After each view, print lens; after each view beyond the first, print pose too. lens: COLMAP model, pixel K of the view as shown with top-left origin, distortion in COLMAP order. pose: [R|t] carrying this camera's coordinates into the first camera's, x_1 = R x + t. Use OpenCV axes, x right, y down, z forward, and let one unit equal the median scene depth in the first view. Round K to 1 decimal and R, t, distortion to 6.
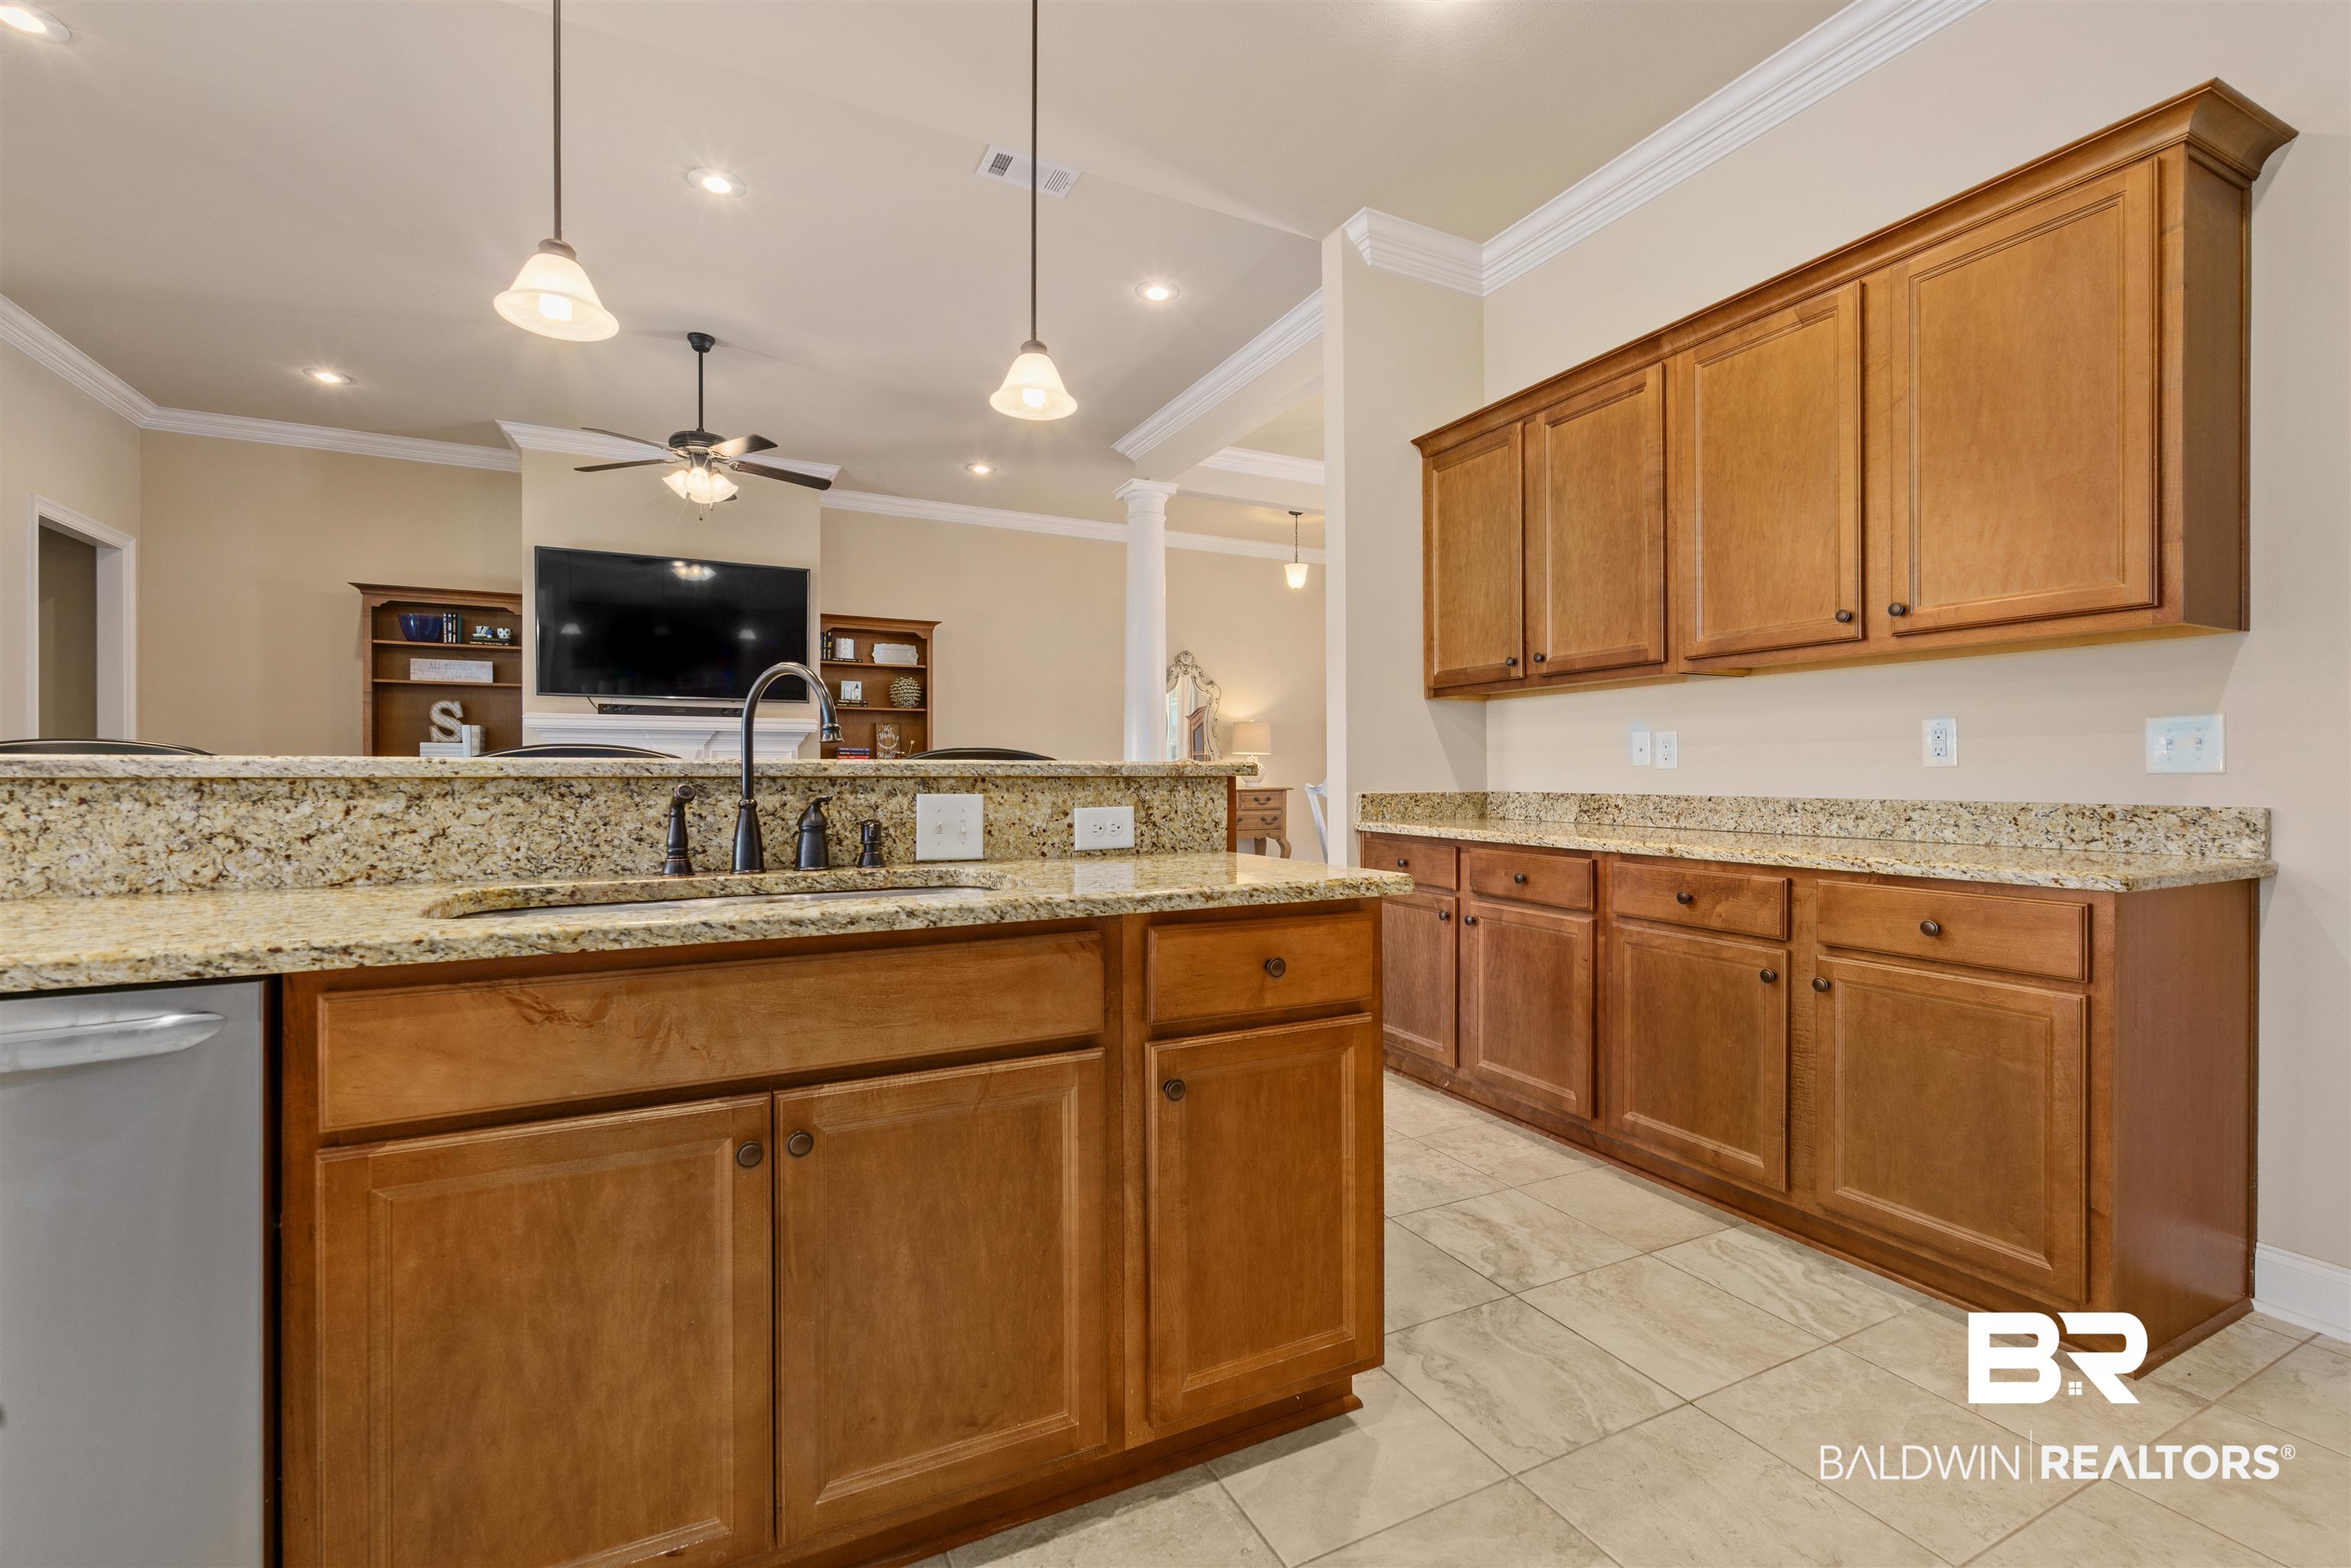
lens RADIAL K [[1015.5, 0, 1182.9], [0, 1015.5, 778.3], [0, 0, 1]] dist [-0.000811, 0.000148]
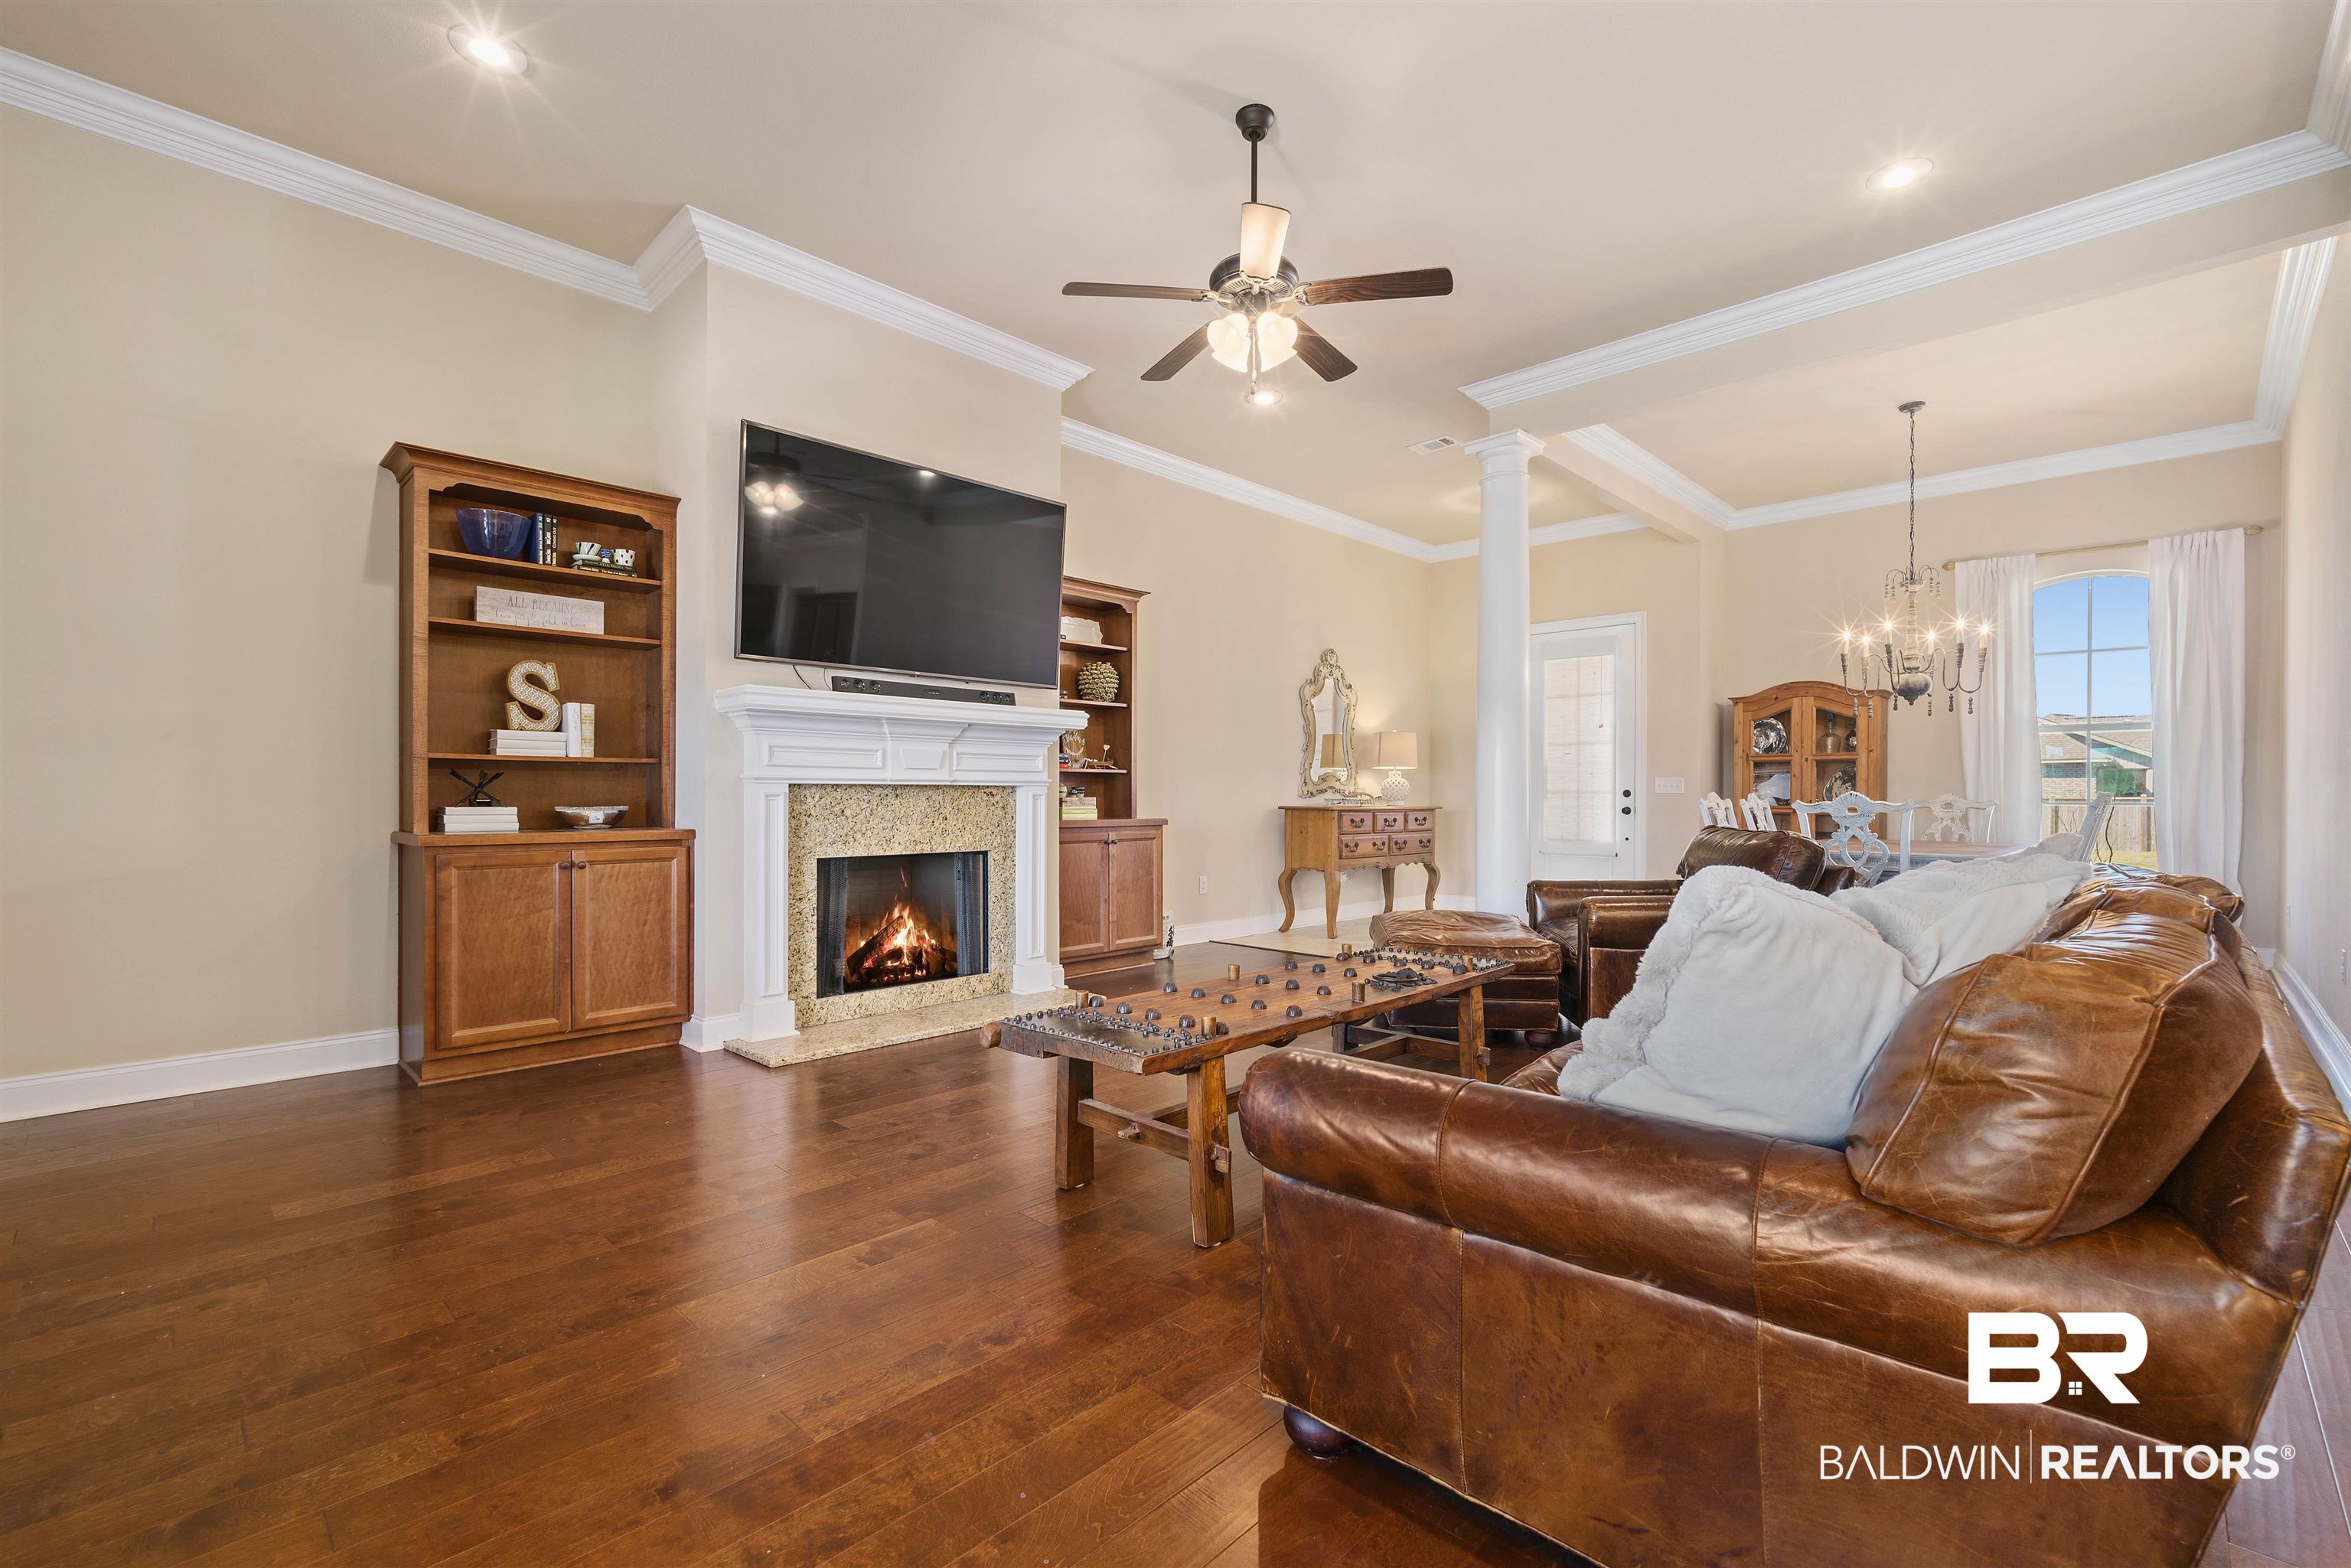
lens RADIAL K [[1015.5, 0, 1190.6], [0, 1015.5, 794.0], [0, 0, 1]] dist [-0.000811, 0.000148]
pose [[0.945156, 0.004669, 0.326587, -0.574799], [-0.003918, 0.999988, -0.002958, 0.002337], [-0.326597, 0.001516, 0.945163, 0.318393]]
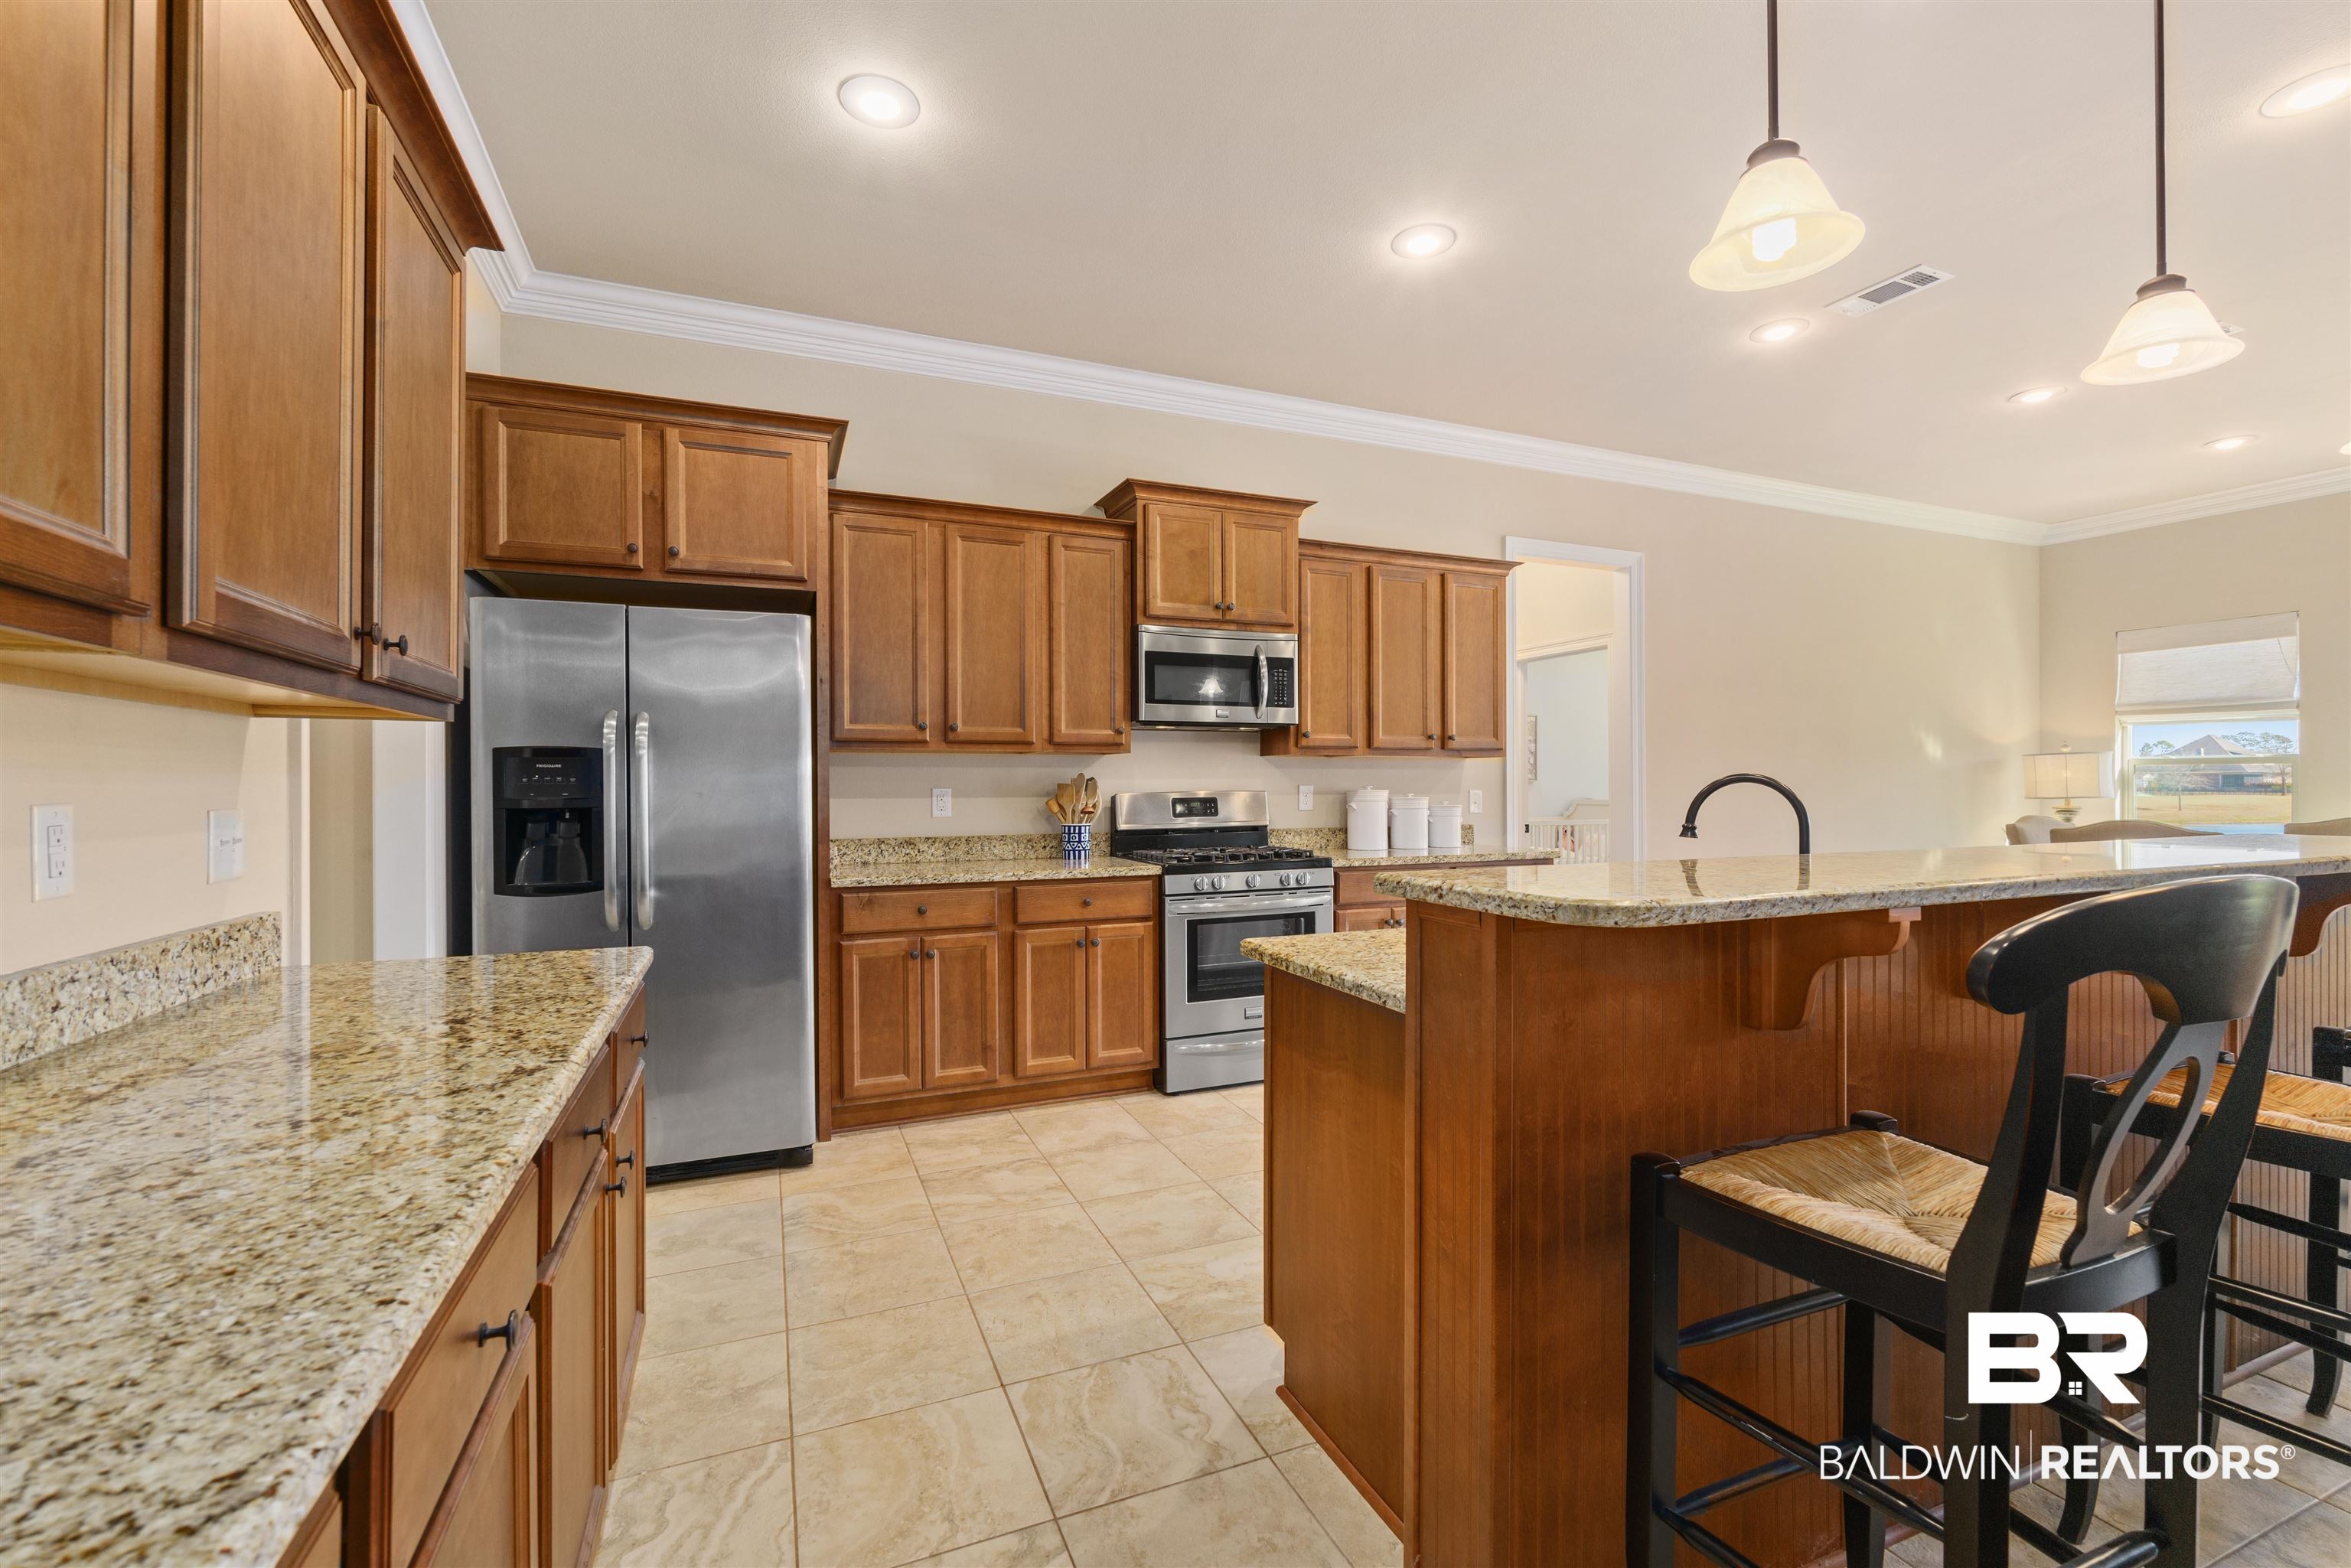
lens RADIAL K [[1015.5, 0, 1169.5], [0, 1015.5, 785.7], [0, 0, 1]] dist [-0.000811, 0.000148]
pose [[-0.996614, 0.004963, 0.082079, 0.051450], [0.005066, 0.999987, 0.001047, -0.025448], [-0.082072, 0.001459, -0.996625, 0.565076]]
